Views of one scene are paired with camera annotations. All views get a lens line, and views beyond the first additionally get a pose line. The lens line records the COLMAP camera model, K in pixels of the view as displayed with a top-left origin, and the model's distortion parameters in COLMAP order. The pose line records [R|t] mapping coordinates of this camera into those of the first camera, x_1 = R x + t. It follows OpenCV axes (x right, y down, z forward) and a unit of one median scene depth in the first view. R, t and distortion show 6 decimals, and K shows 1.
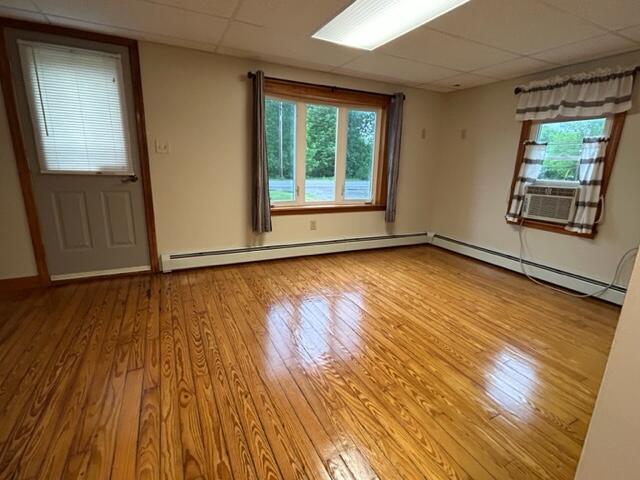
lens RADIAL K [[308.7, 0, 318.1], [0, 308.7, 237.1], [0, 0, 1]] dist [-0.008751, 0.002246]
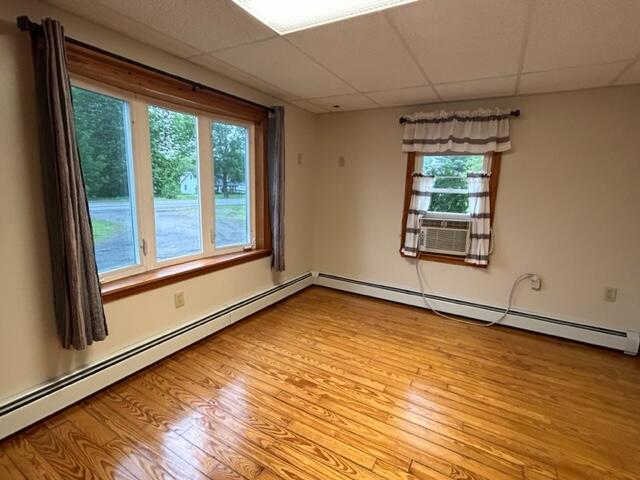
lens RADIAL K [[308.7, 0, 318.6], [0, 308.7, 238.3], [0, 0, 1]] dist [-0.008751, 0.002246]
pose [[0.825526, -0.102689, 0.554943, -0.136296], [0.127825, 0.991775, -0.006630, -0.143463], [-0.549697, 0.076409, 0.831862, 0.381617]]
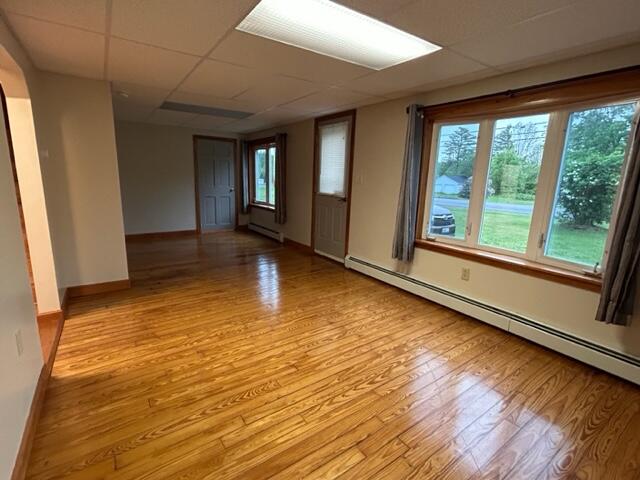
lens RADIAL K [[308.7, 0, 322.3], [0, 308.7, 239.4], [0, 0, 1]] dist [-0.008751, 0.002246]
pose [[0.162002, 0.178439, -0.970523, 0.784209], [-0.251779, 0.958436, 0.134189, -0.160620], [0.954129, 0.222619, 0.200196, 0.568679]]
